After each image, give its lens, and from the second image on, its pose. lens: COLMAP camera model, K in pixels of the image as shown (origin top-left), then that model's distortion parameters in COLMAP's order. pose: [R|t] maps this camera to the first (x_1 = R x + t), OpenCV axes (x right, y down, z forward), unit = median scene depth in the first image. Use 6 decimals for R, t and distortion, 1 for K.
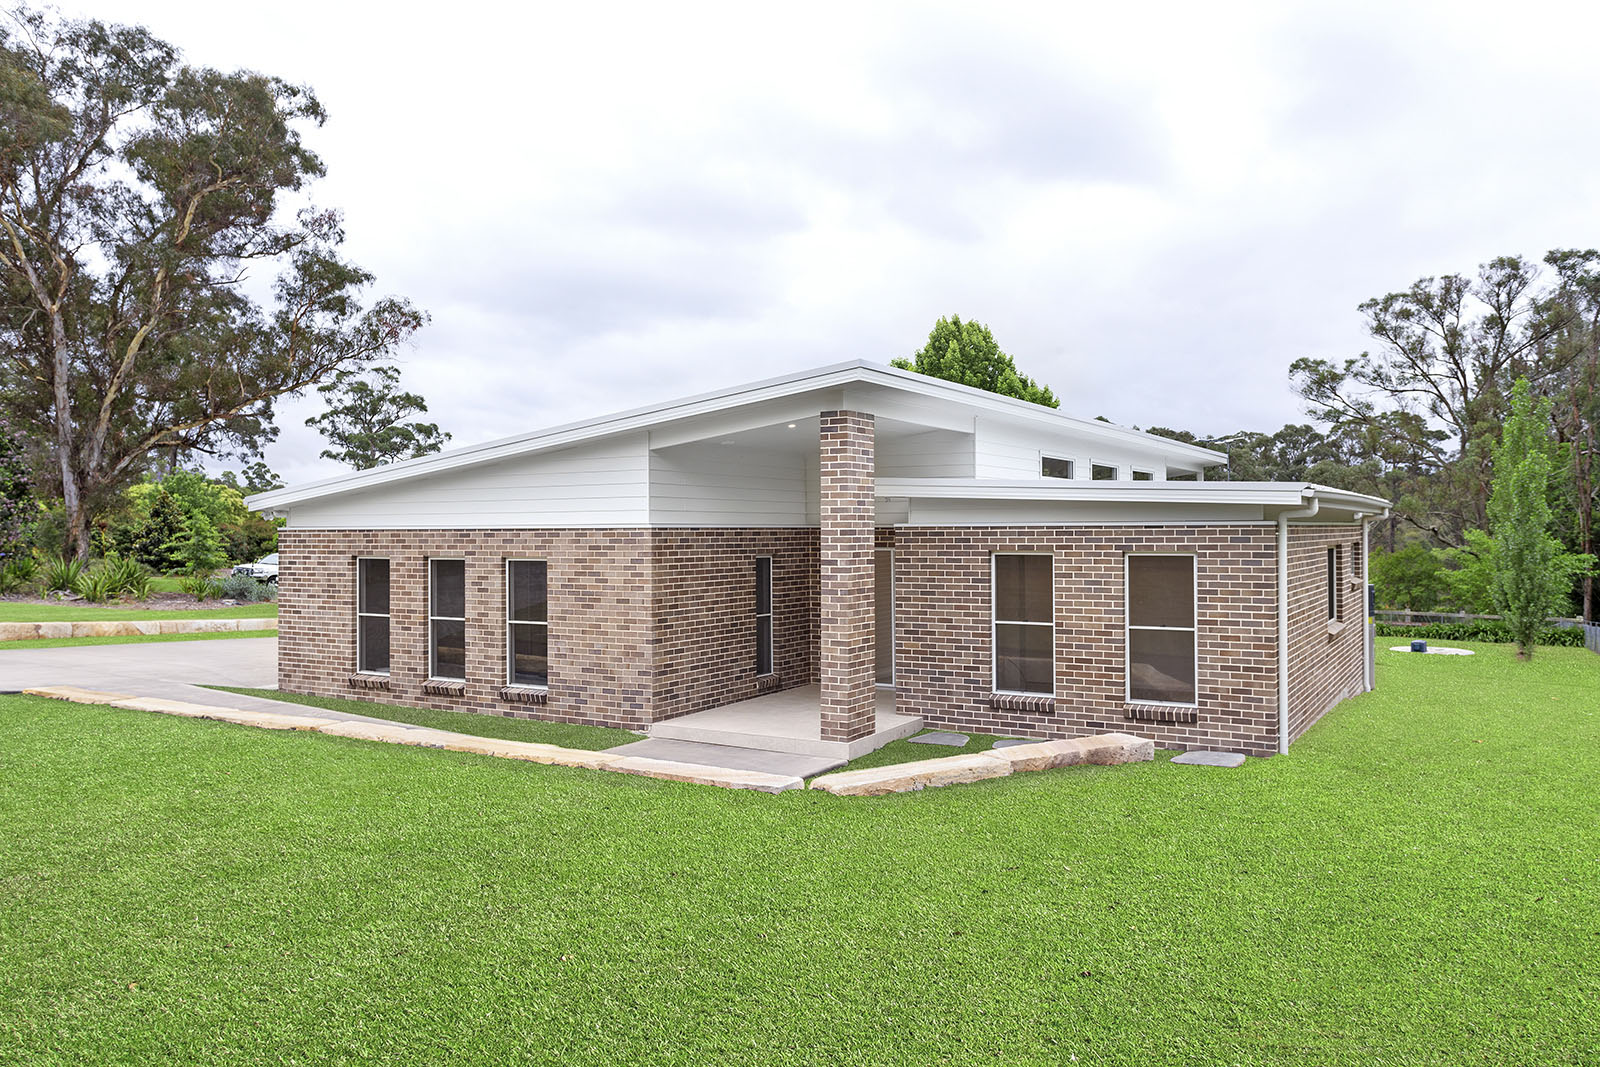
lens RADIAL K [[1175.0, 0, 800.0], [0, 1175.0, 533.5], [0, 0, 1]] dist [-0.001048, 0.000452]
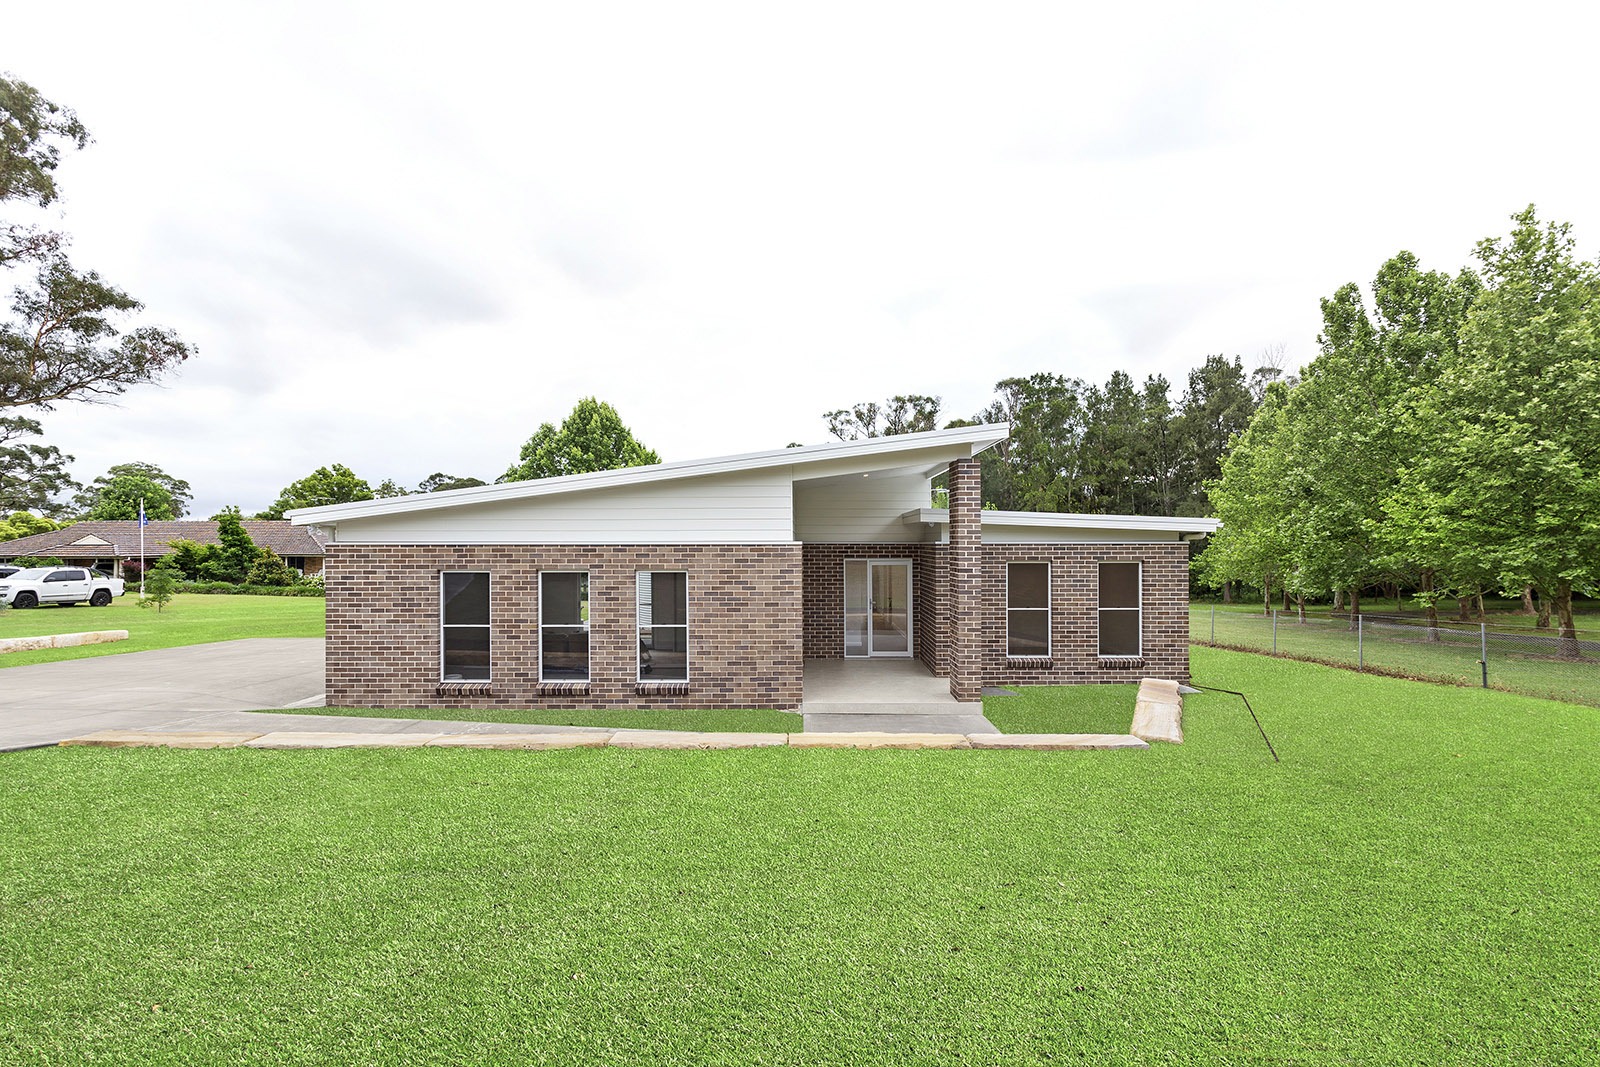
lens RADIAL K [[747.4, 0, 804.2], [0, 747.4, 538.9], [0, 0, 1]] dist [-0.015364, 0.013459]
pose [[0.860630, 0.005864, 0.509198, -0.452553], [-0.001211, 0.999954, -0.009468, -0.002824], [-0.509230, 0.007531, 0.860597, 0.275995]]
